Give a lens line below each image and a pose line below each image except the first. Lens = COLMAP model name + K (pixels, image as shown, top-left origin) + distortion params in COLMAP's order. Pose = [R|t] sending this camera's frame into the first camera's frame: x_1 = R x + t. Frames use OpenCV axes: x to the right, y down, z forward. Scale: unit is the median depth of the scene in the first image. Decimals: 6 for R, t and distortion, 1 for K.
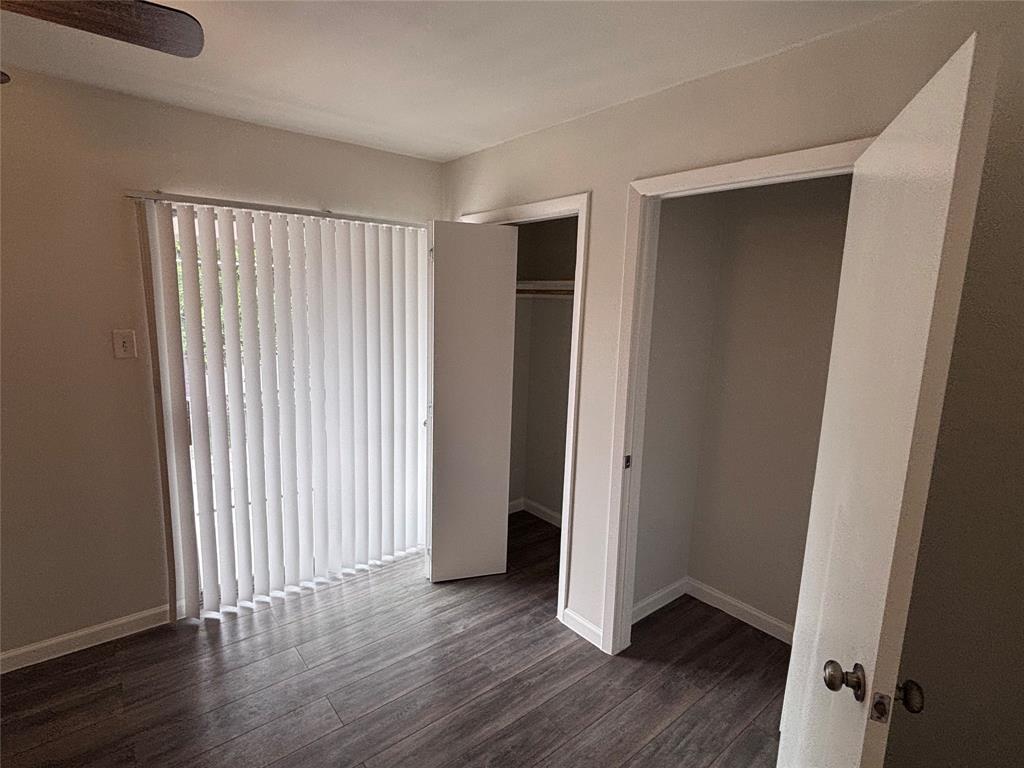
lens RADIAL K [[516.3, 0, 509.8], [0, 516.3, 389.8], [0, 0, 1]] dist [-0.000491, -0.004582]
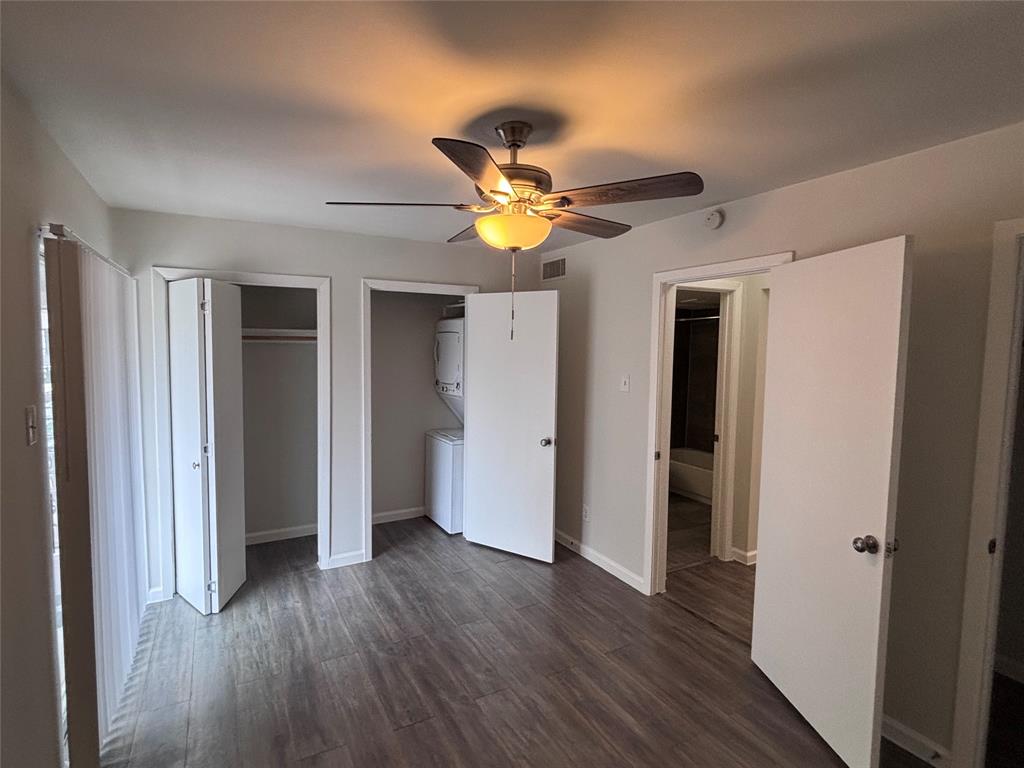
lens RADIAL K [[516.3, 0, 509.0], [0, 516.3, 381.5], [0, 0, 1]] dist [-0.000491, -0.004582]
pose [[0.165825, -0.090282, 0.982014, -1.267924], [0.166772, 0.984025, 0.062305, -0.066562], [-0.971951, 0.153441, 0.178232, 0.203153]]
